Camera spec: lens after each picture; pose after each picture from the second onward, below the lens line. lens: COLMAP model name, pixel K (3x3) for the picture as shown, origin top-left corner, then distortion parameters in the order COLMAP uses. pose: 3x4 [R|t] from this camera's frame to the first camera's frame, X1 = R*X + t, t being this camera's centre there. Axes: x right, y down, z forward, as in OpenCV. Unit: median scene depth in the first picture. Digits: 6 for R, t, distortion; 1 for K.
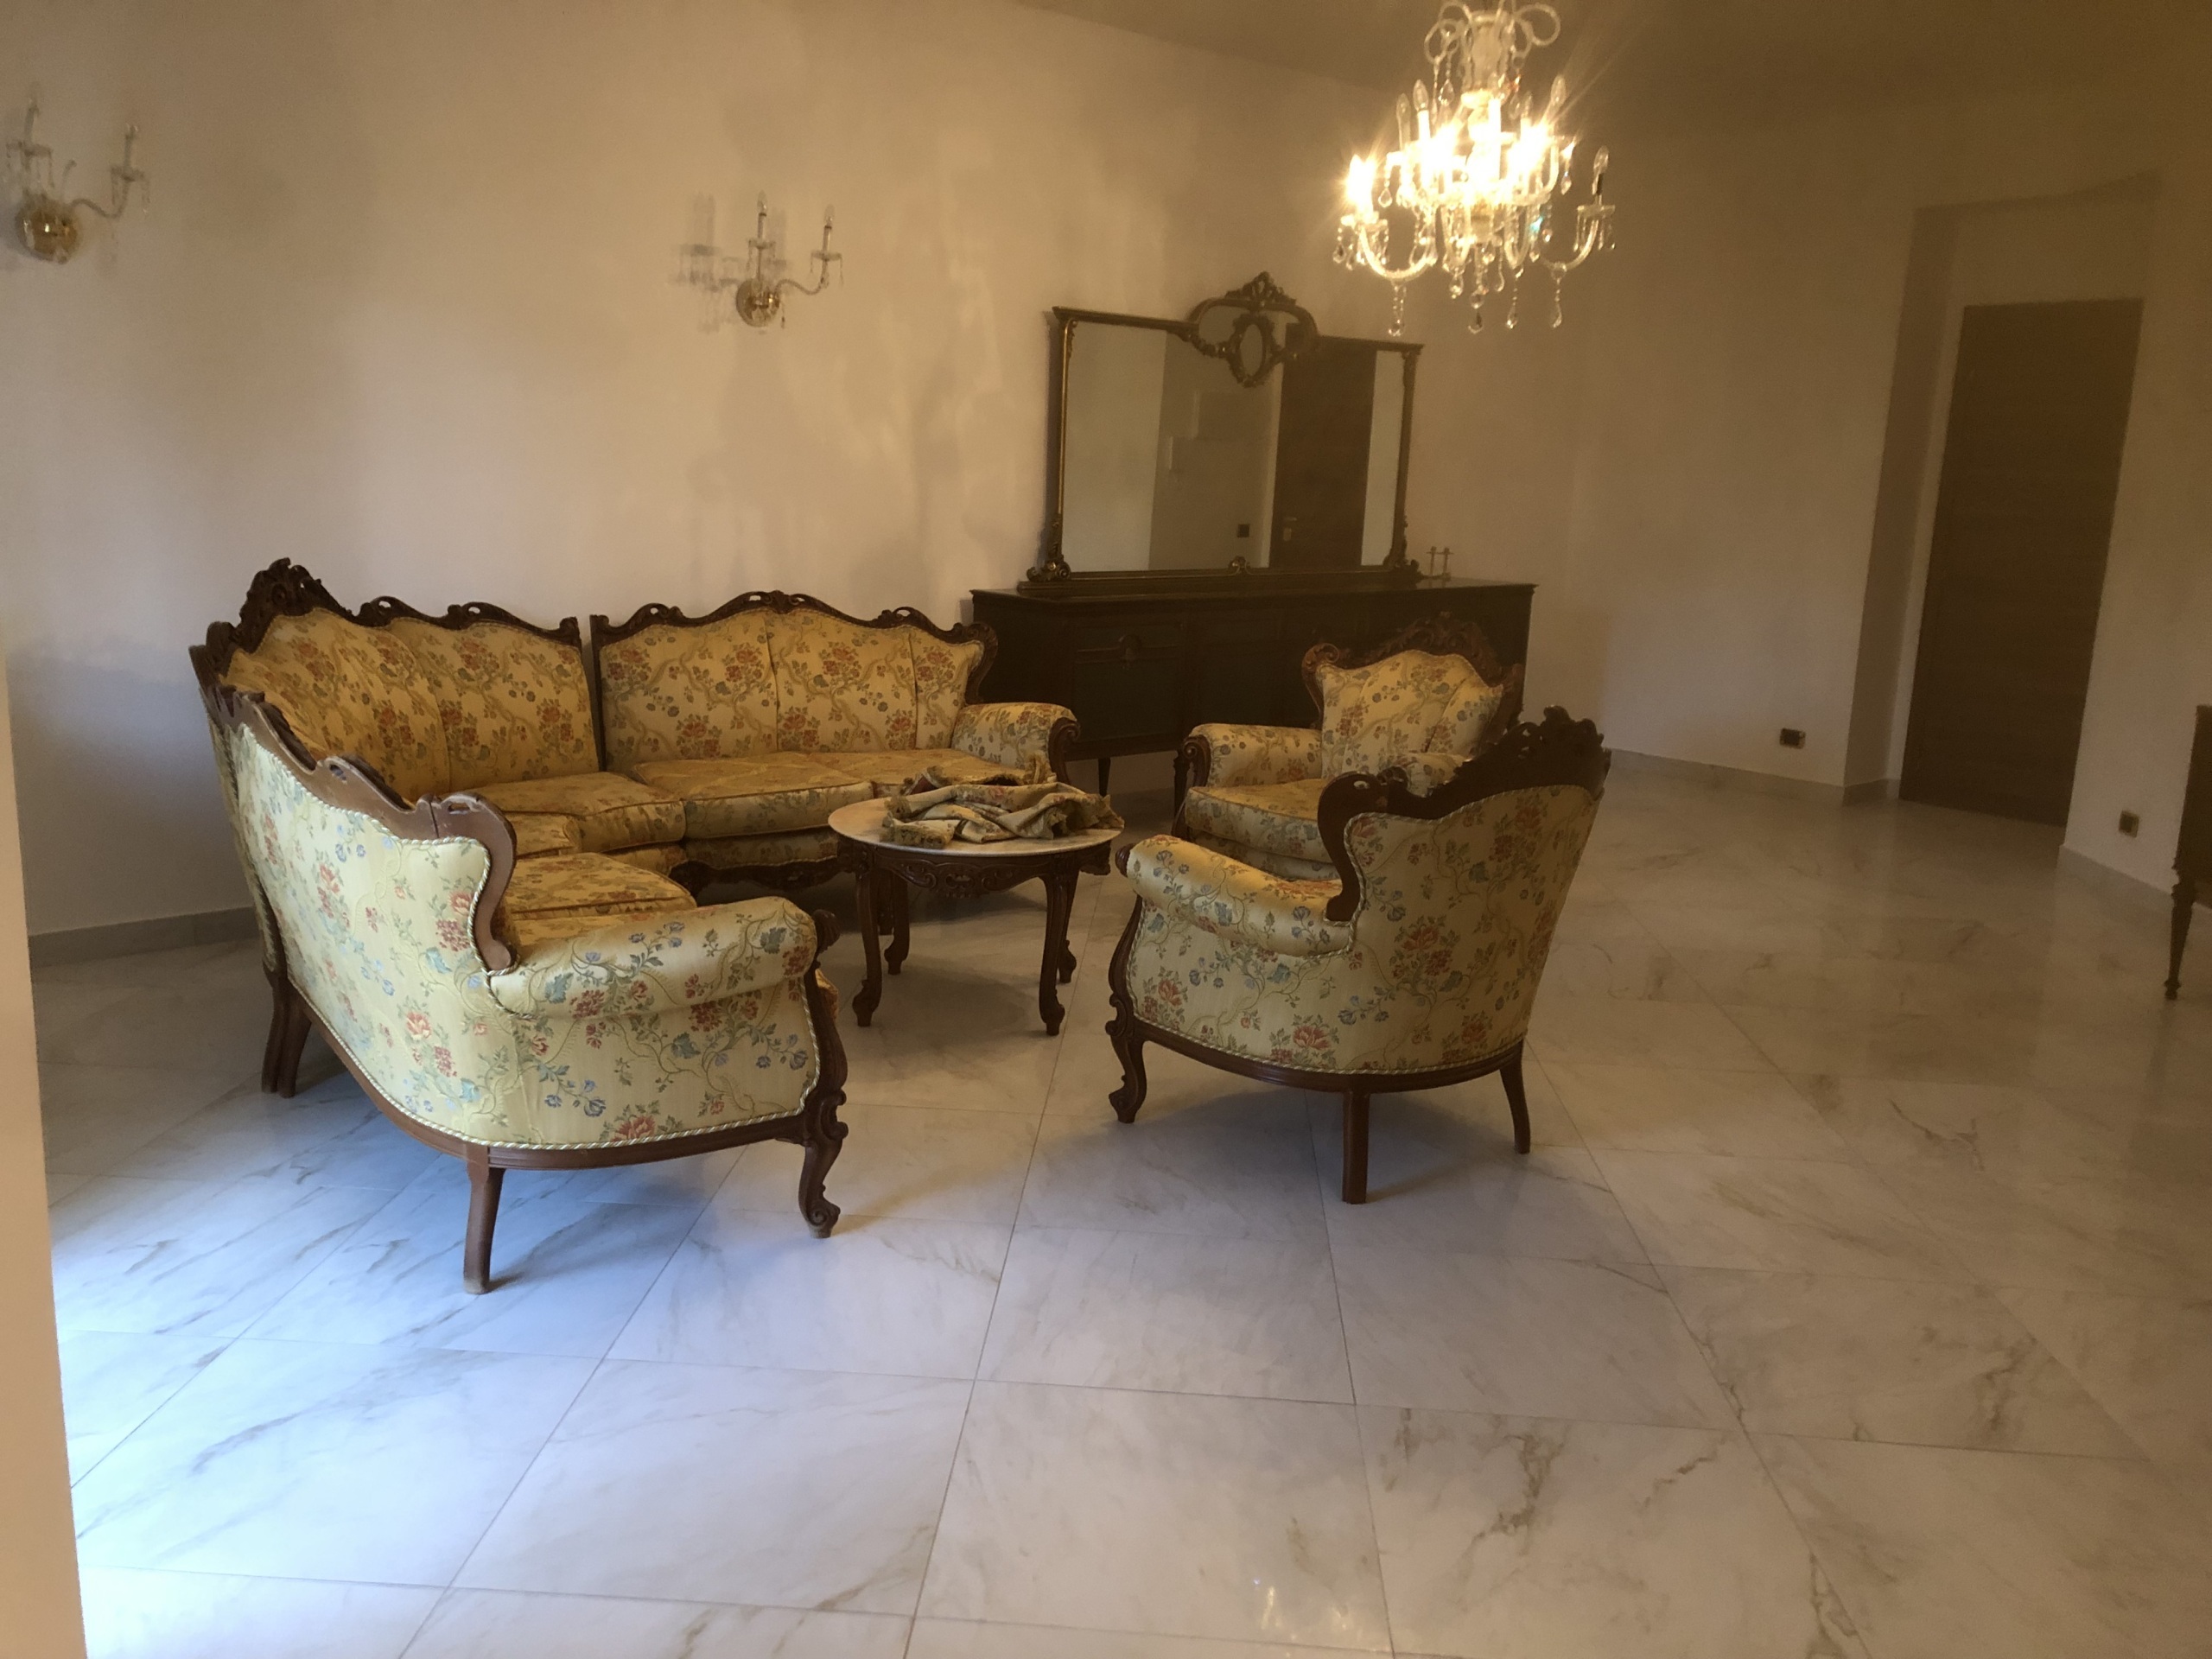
lens RADIAL K [[1879.4, 0, 1049.9], [0, 1879.4, 866.0], [0, 0, 1]] dist [0.103055, -0.211429]
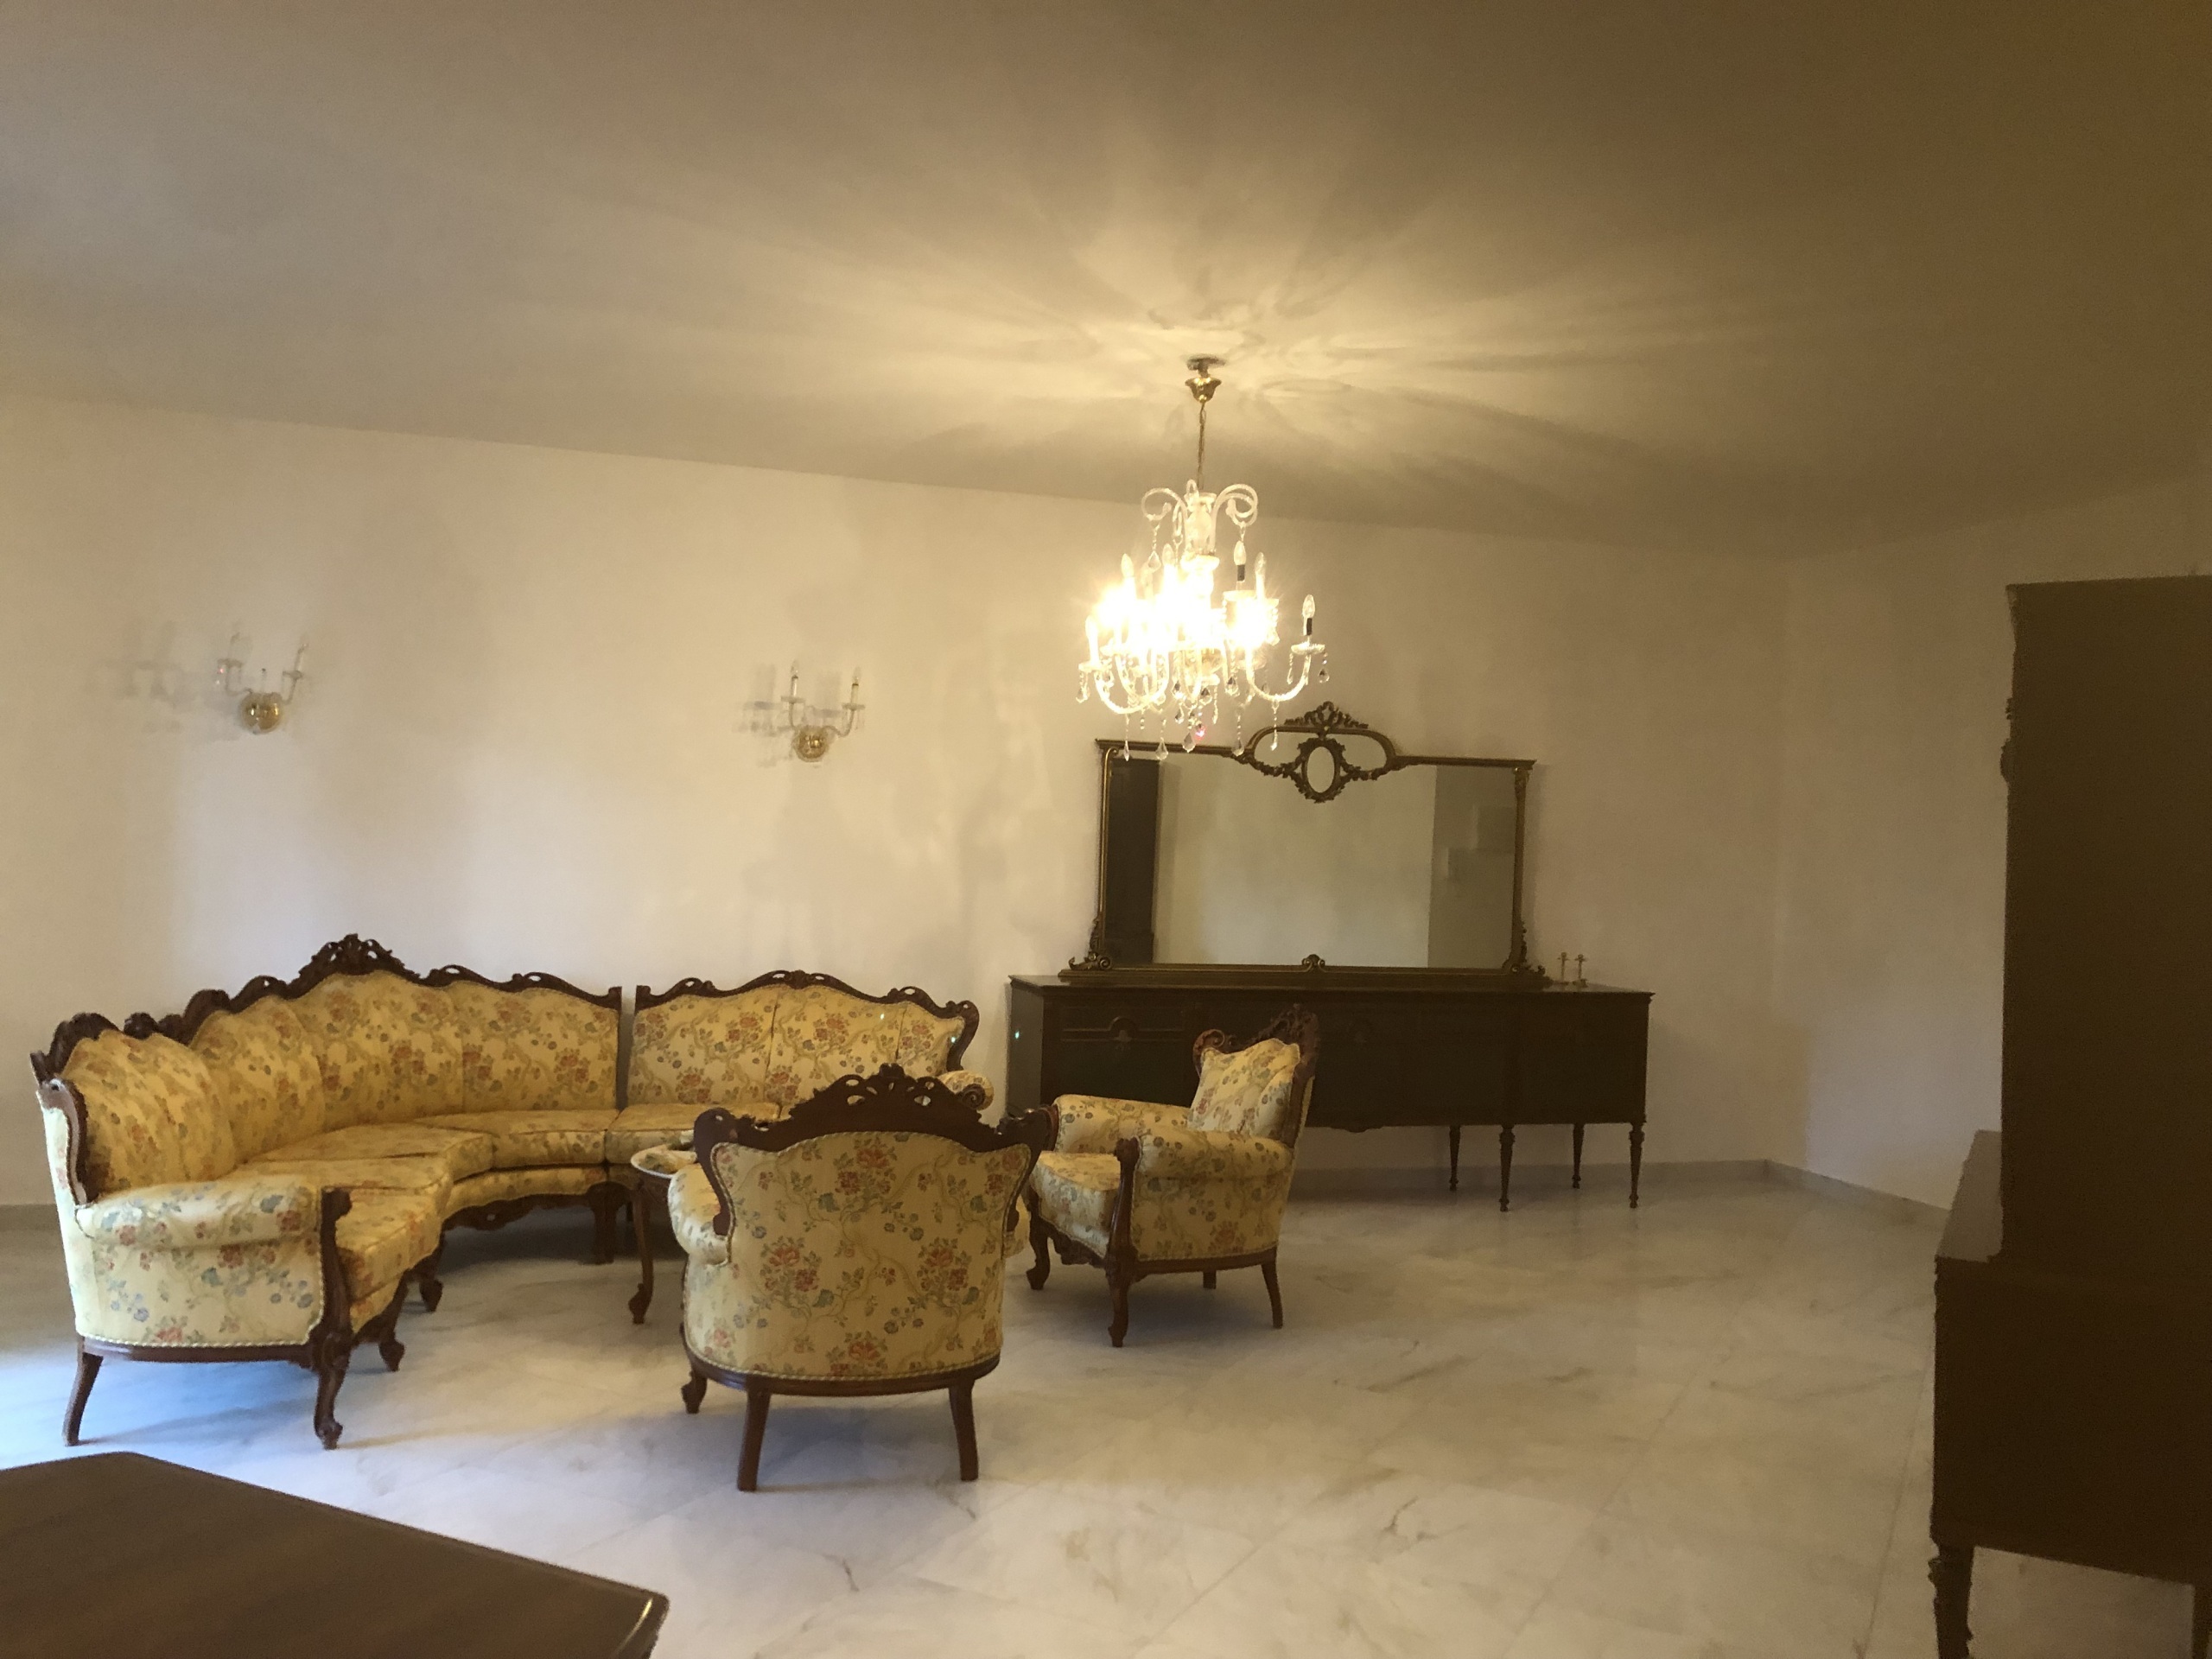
lens RADIAL K [[1879.4, 0, 1049.9], [0, 1879.4, 866.0], [0, 0, 1]] dist [0.103055, -0.211429]
pose [[0.906167, 0.000524, -0.422920, 0.556843], [-0.091317, 0.976653, -0.194450, 0.009712], [0.412944, 0.214824, 0.885058, -0.018681]]
